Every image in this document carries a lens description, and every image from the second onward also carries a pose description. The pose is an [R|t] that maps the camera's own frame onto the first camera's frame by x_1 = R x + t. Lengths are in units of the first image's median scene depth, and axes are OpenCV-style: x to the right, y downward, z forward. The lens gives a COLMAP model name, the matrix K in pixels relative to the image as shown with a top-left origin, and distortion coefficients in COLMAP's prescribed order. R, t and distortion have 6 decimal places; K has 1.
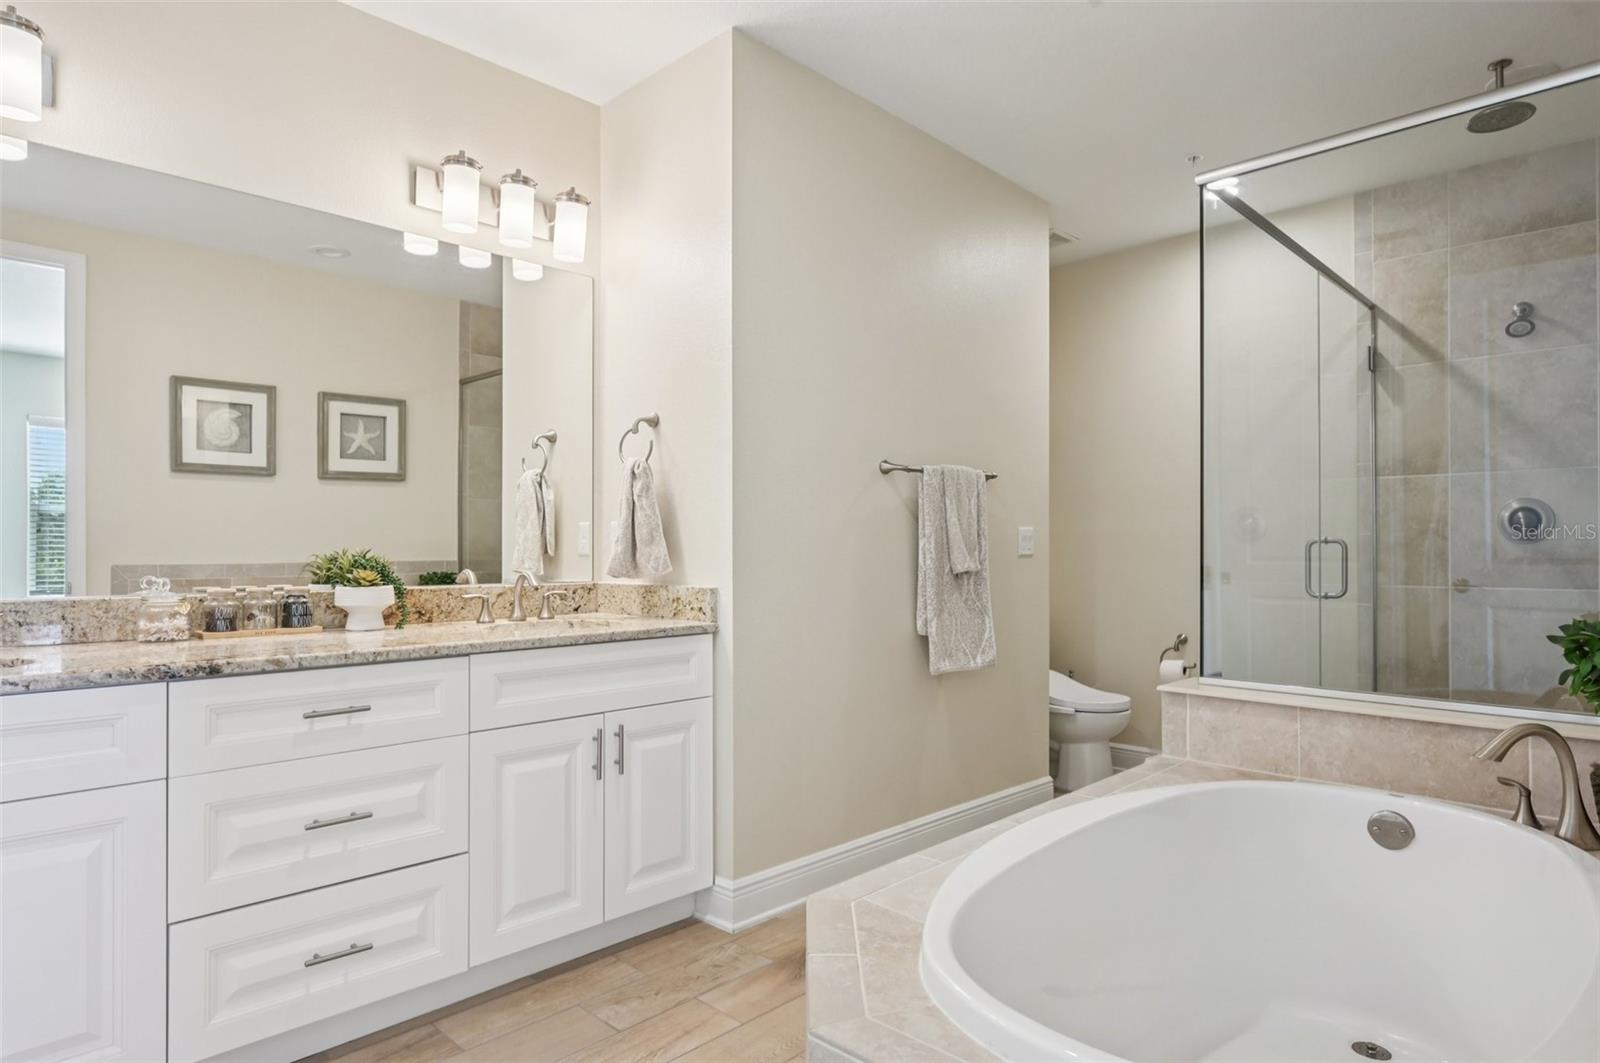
lens RADIAL K [[912.2, 0, 801.5], [0, 912.2, 539.6], [0, 0, 1]] dist [-0.007037, 0.000687]
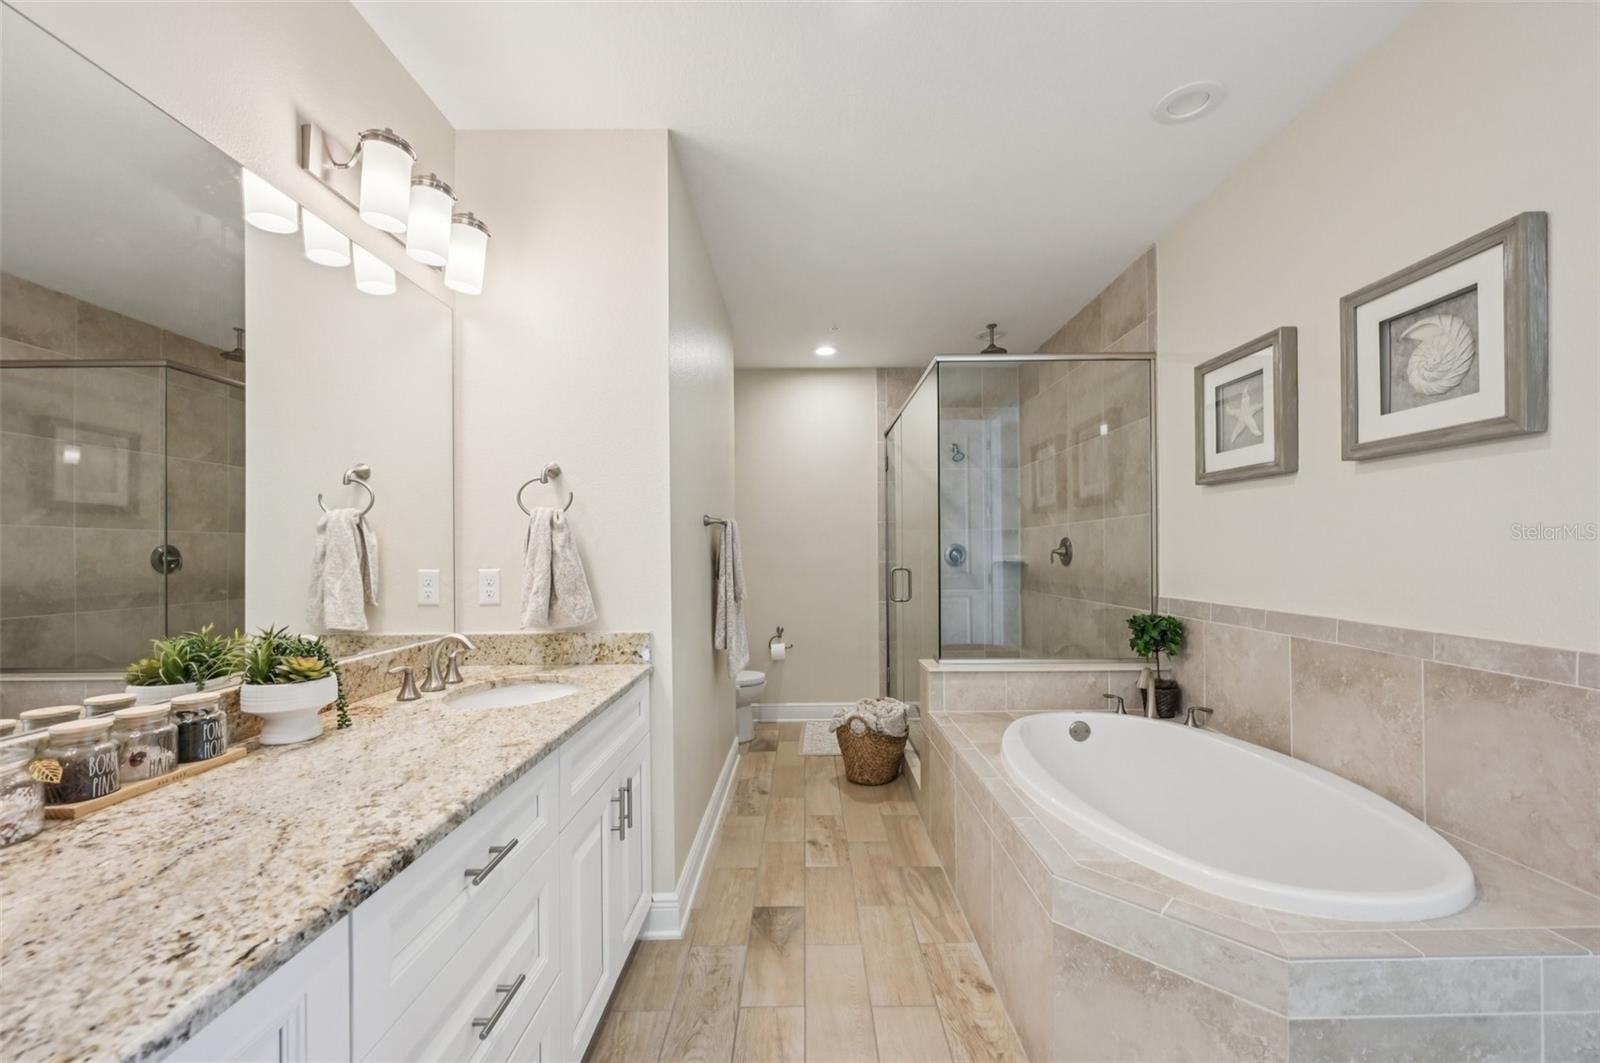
lens RADIAL K [[639.2, 0, 803.1], [0, 639.2, 547.4], [0, 0, 1]] dist [-0.005605, 0.001914]
pose [[0.708600, -0.001364, 0.705609, -0.498011], [0.001002, 0.999999, 0.000926, -0.048446], [-0.705610, 0.000050, 0.708600, 0.319836]]
